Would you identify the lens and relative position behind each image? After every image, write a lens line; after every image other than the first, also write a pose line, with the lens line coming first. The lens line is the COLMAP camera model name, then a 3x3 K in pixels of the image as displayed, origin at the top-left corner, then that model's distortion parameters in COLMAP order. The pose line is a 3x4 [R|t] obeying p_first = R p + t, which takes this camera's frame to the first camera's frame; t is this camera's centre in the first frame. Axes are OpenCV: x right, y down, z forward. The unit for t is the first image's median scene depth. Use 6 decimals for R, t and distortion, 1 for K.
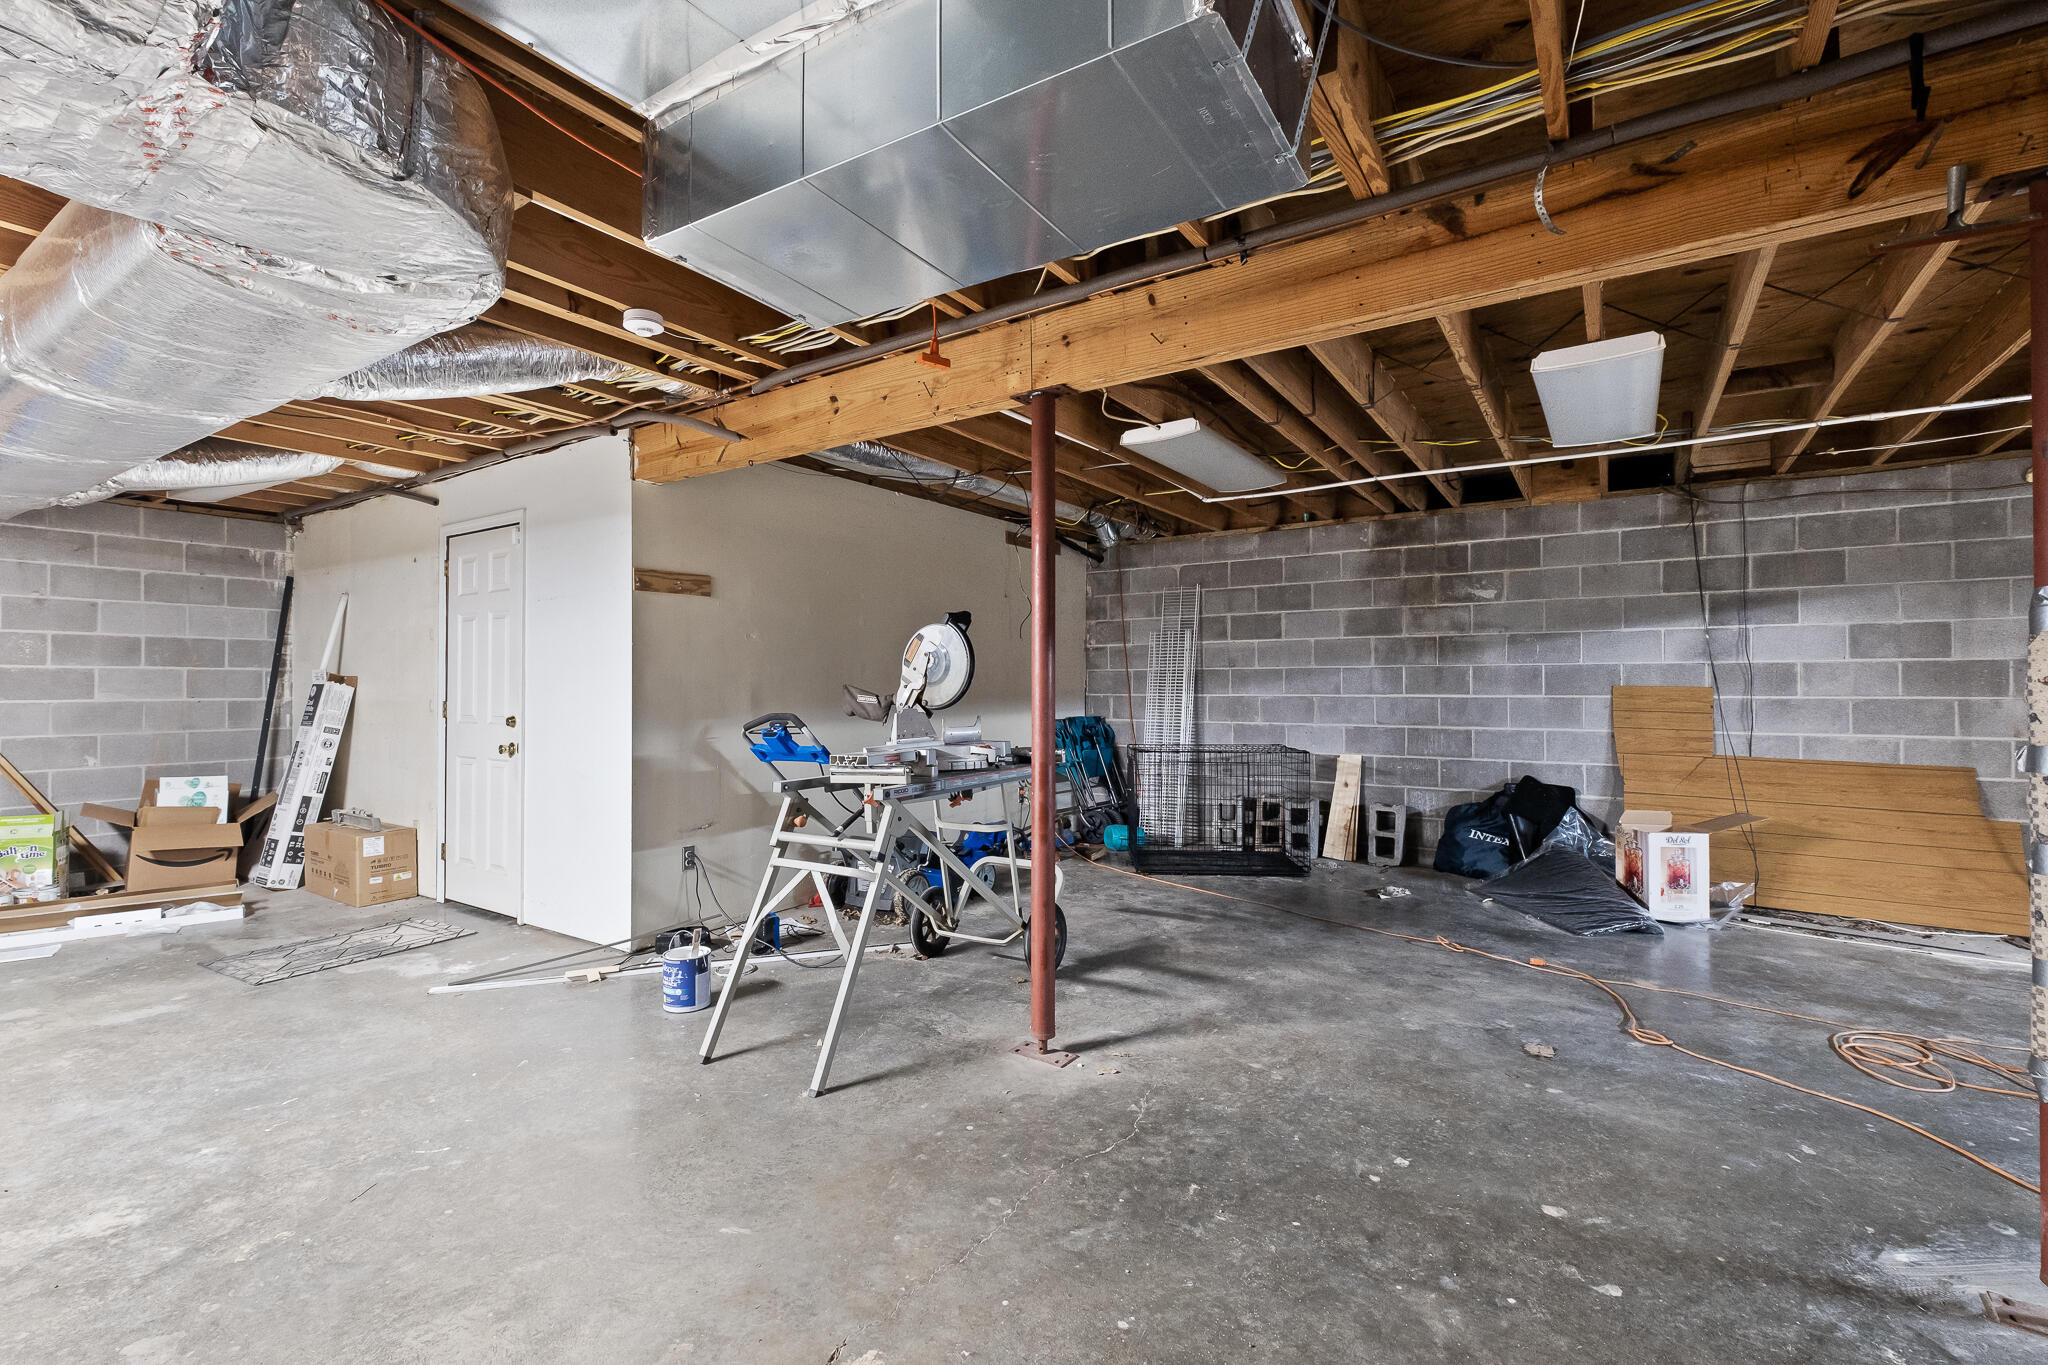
lens RADIAL K [[907.9, 0, 1013.4], [0, 907.9, 662.1], [0, 0, 1]] dist [-0.005407, 0.001017]
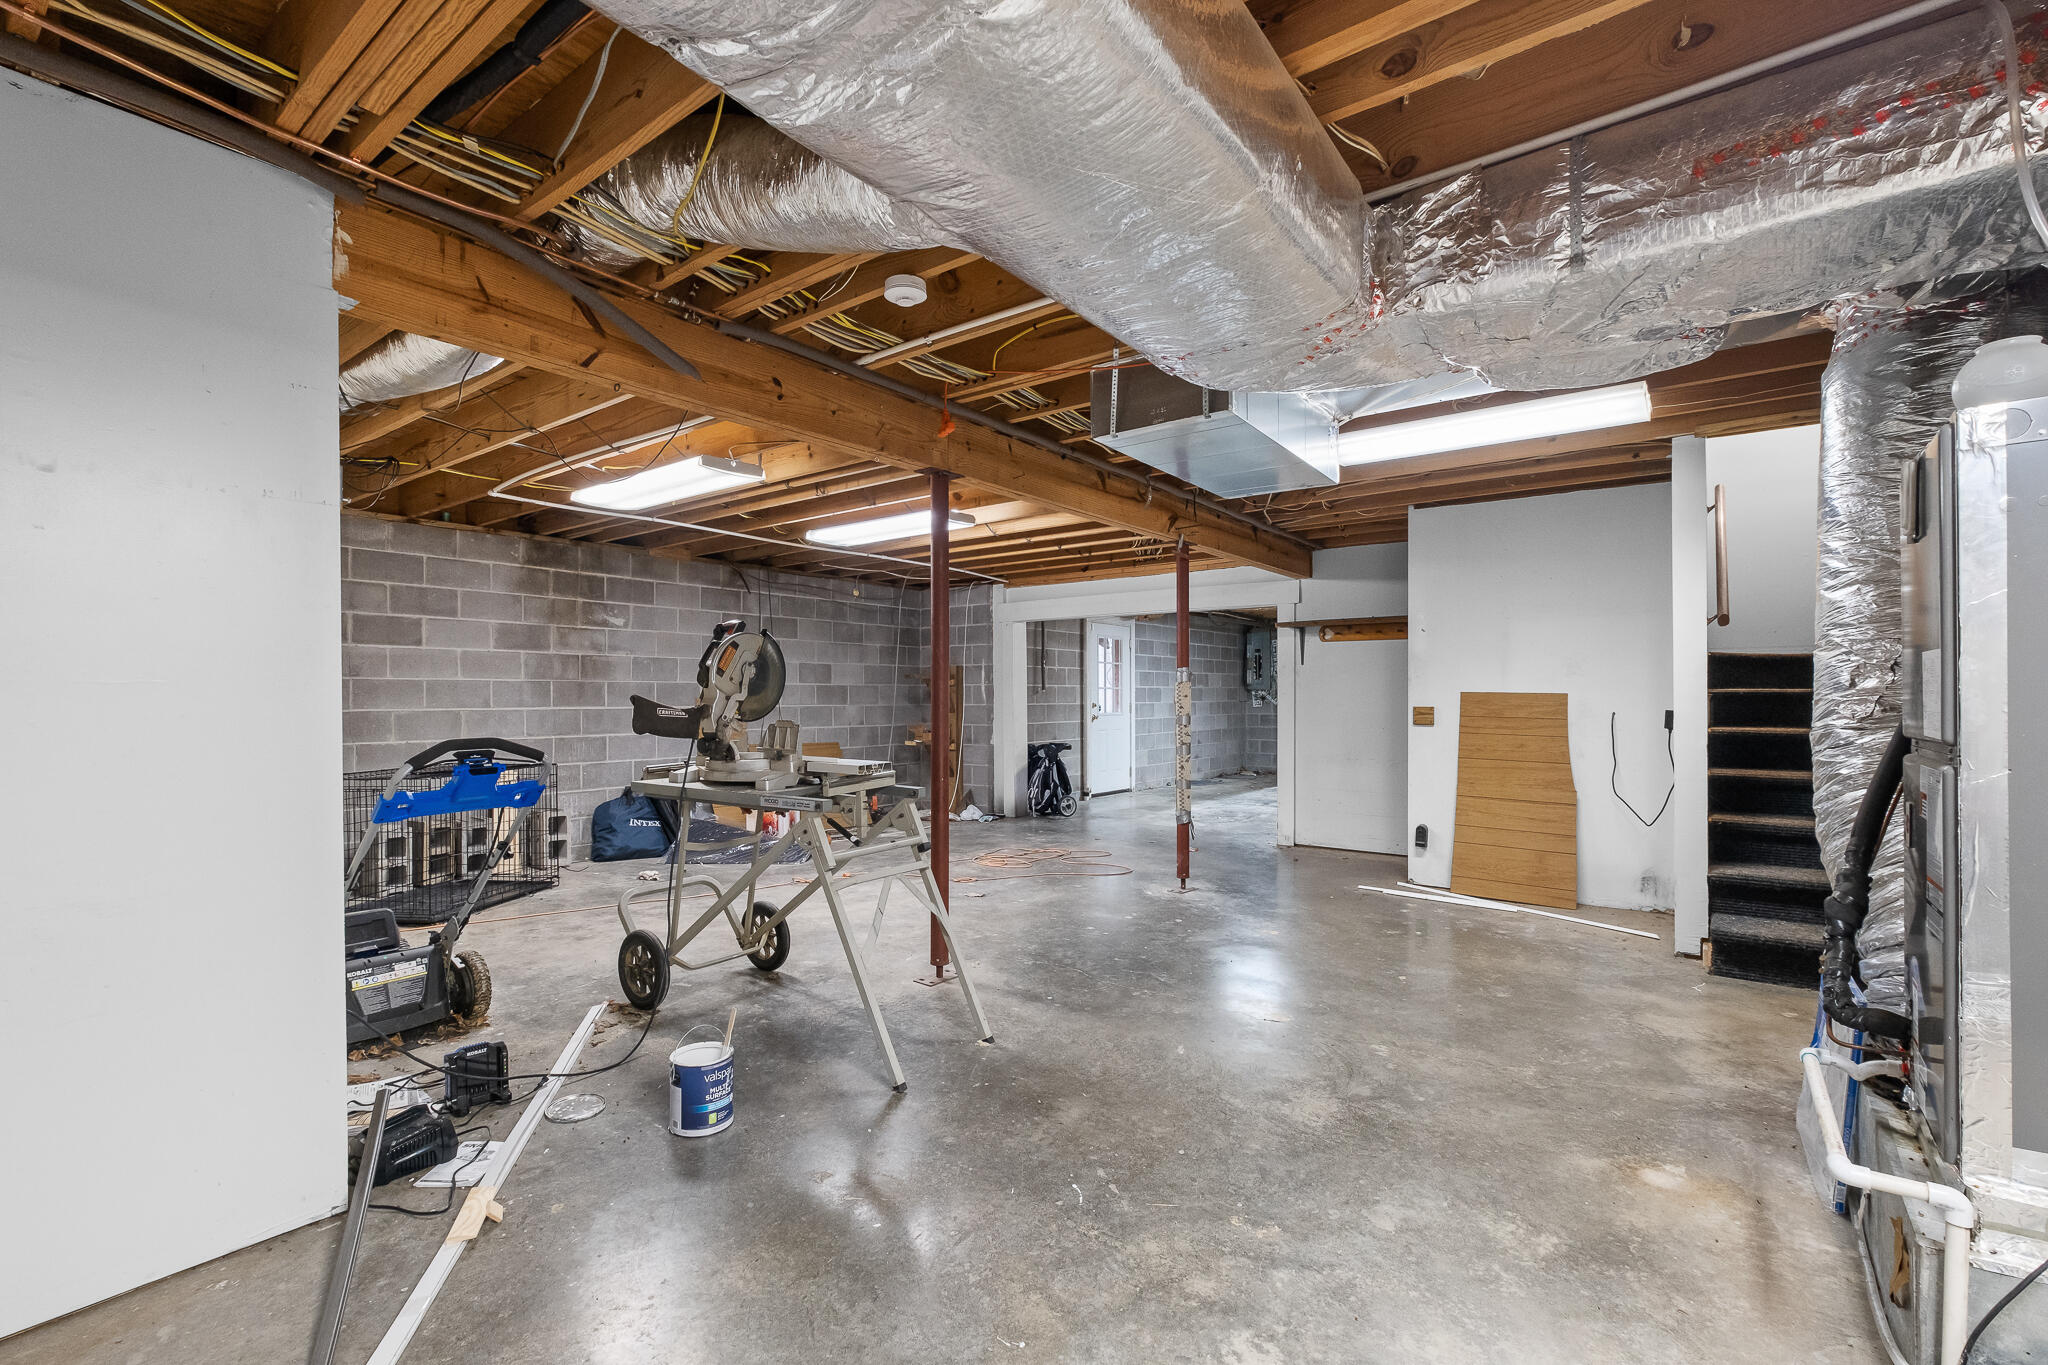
lens RADIAL K [[907.9, 0, 1009.8], [0, 907.9, 699.8], [0, 0, 1]] dist [-0.005407, 0.001017]
pose [[0.063753, -0.001388, 0.997965, -0.639050], [-0.025669, 0.999666, 0.003030, 0.010804], [-0.997636, -0.025810, 0.063696, 0.412697]]
